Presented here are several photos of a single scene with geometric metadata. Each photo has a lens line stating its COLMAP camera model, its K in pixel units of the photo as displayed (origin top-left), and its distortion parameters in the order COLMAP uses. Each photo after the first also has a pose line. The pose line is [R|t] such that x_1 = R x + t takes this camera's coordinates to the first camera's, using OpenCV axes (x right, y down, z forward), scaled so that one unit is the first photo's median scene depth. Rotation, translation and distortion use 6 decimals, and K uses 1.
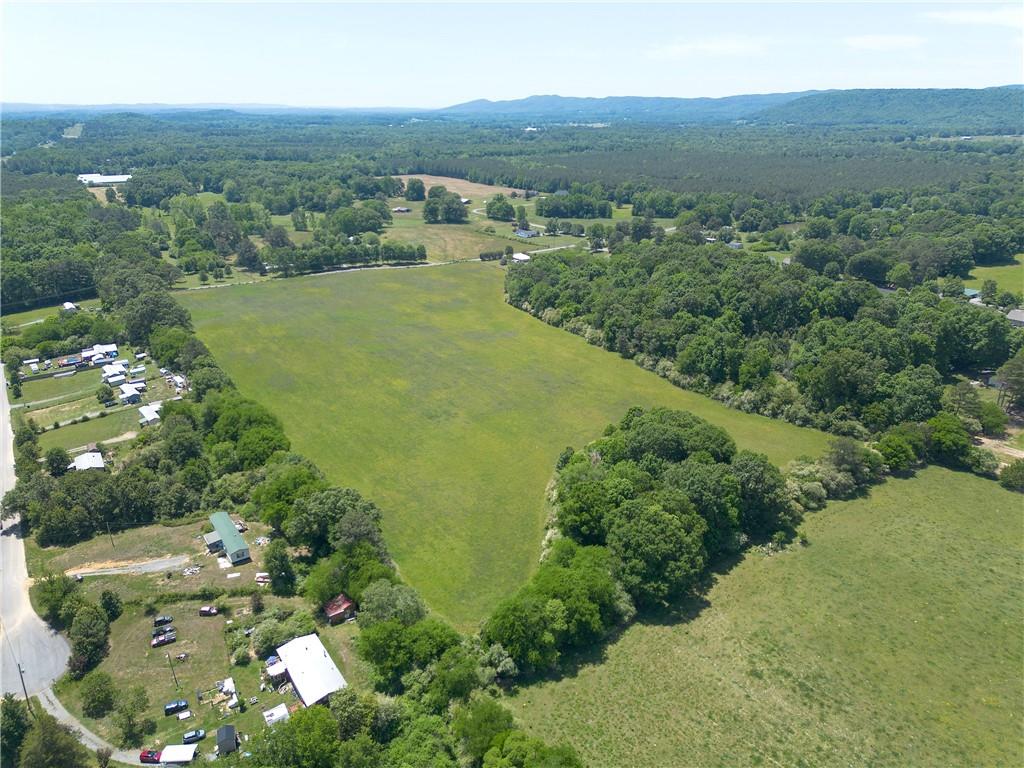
lens RADIAL K [[721.7, 0, 516.2], [0, 721.7, 388.2], [0, 0, 1]] dist [0.080138, -0.077108]
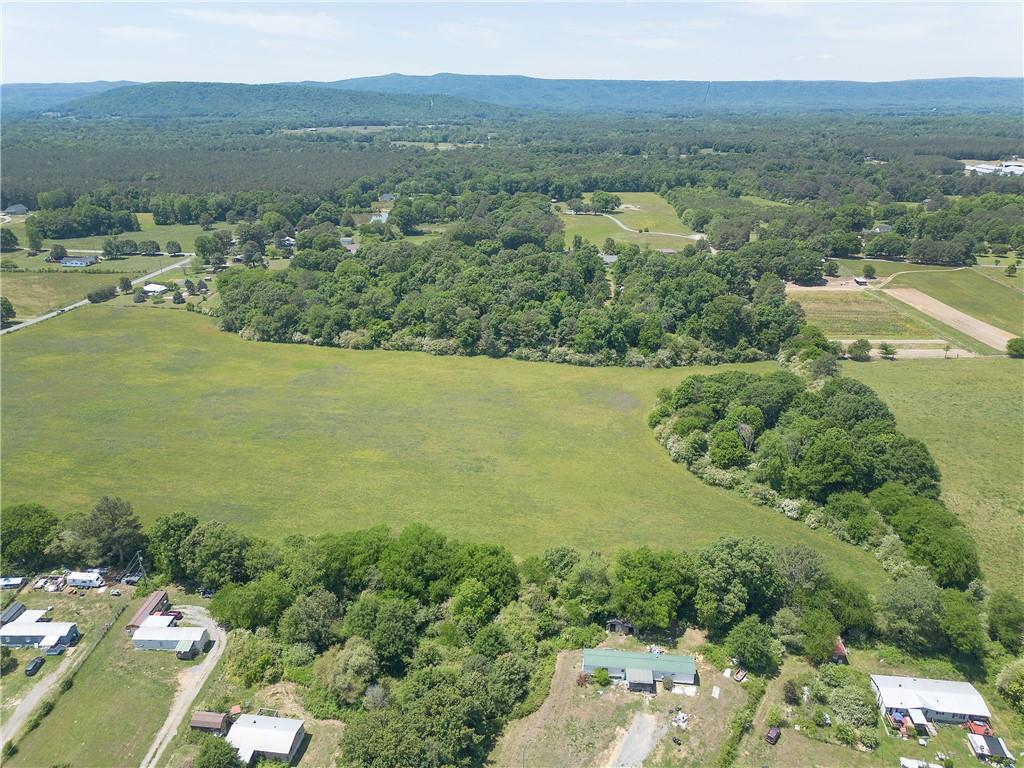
lens RADIAL K [[721.7, 0, 516.2], [0, 721.7, 388.2], [0, 0, 1]] dist [0.080138, -0.077108]
pose [[0.651675, -0.277001, 0.706109, -0.579347], [0.270704, 0.954561, 0.124631, -0.126778], [-0.708547, 0.109927, 0.697049, 0.325481]]
